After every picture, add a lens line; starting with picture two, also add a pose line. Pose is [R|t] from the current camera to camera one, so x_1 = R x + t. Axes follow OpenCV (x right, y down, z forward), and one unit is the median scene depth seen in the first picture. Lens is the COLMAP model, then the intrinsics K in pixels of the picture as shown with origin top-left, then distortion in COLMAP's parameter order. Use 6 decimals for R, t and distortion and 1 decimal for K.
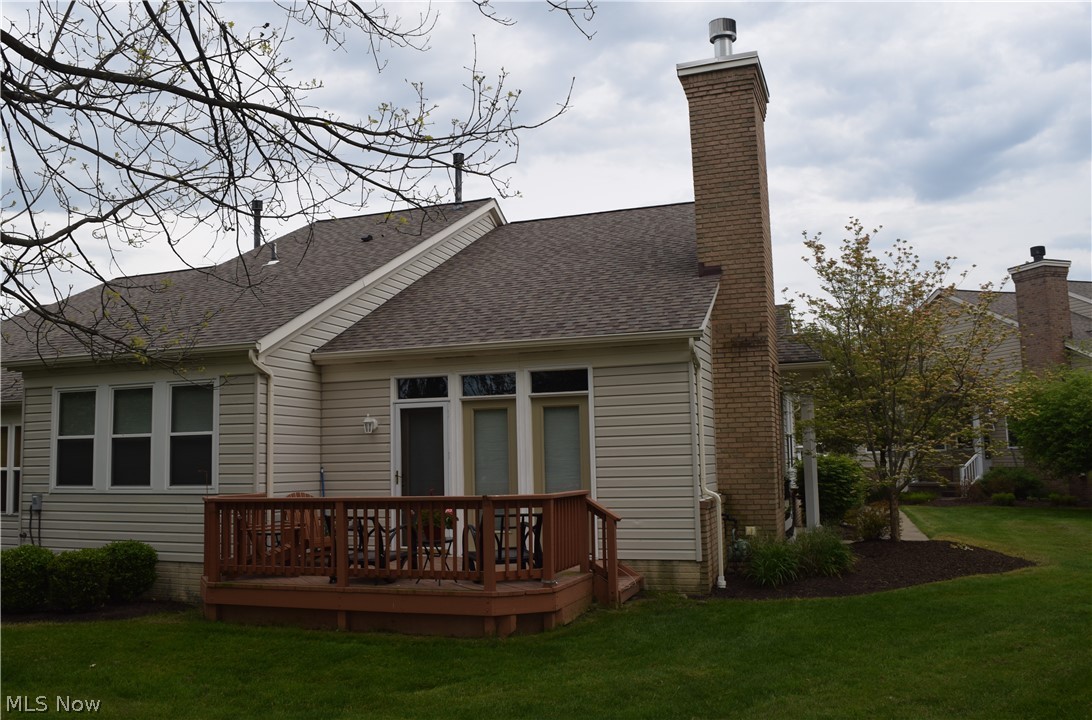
lens RADIAL K [[879.4, 0, 546.0], [0, 879.4, 360.0], [0, 0, 1]] dist [-0.057202, -0.001829]
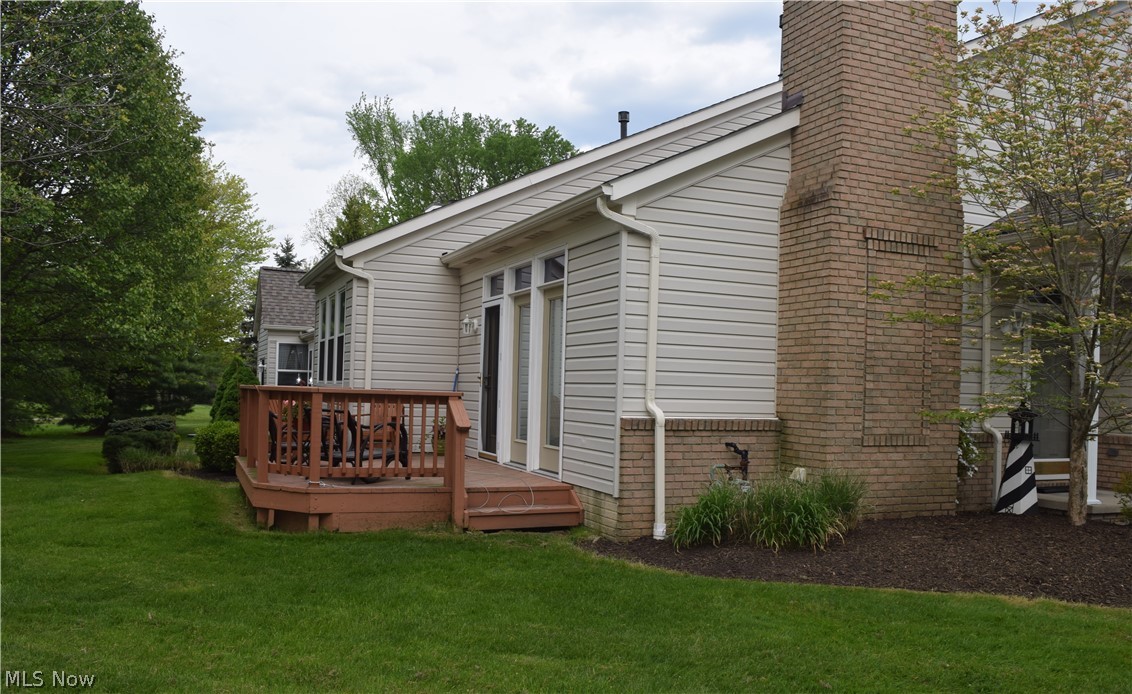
lens RADIAL K [[895.2, 0, 566.0], [0, 895.2, 347.0], [0, 0, 1]] dist [-0.047666, -0.002353]
pose [[0.684284, 0.007684, -0.729176, 0.622168], [0.043638, 0.997721, 0.051465, 0.052579], [0.727909, -0.067037, 0.682389, 0.400065]]
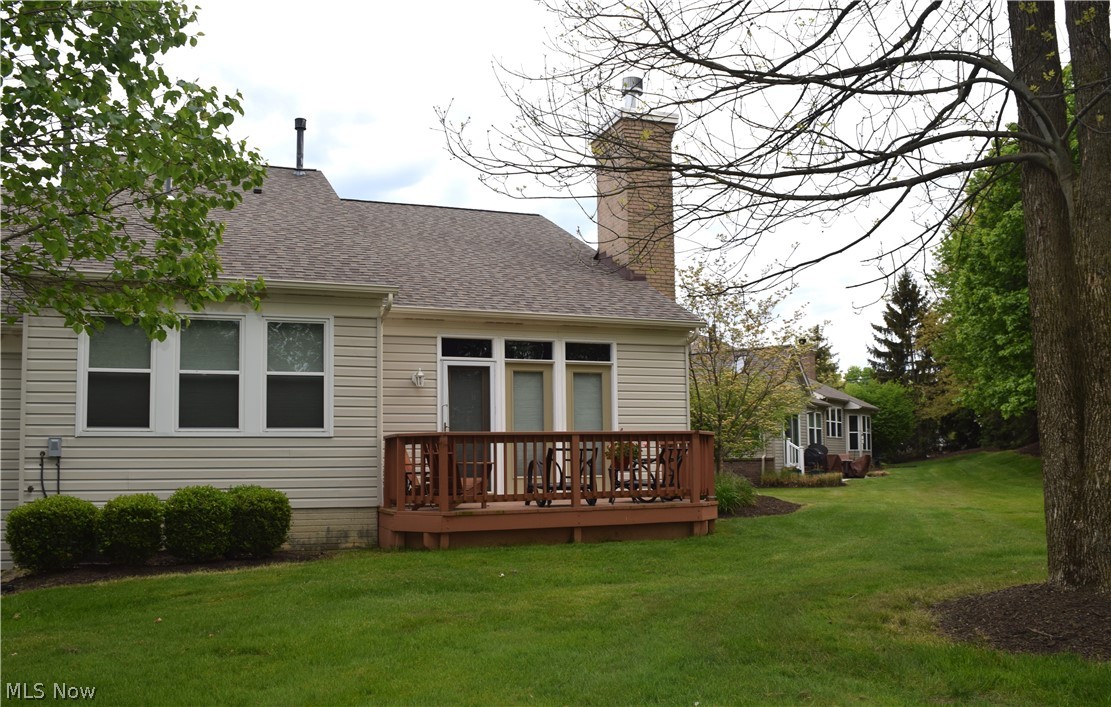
lens RADIAL K [[843.6, 0, 556.5], [0, 843.6, 407.4], [0, 0, 1]] dist [-0.007974, -0.002262]
pose [[0.792085, 0.046580, 0.608631, -0.690224], [-0.073952, 0.997063, 0.019935, 0.076463], [-0.605914, -0.060799, 0.793203, 0.091774]]
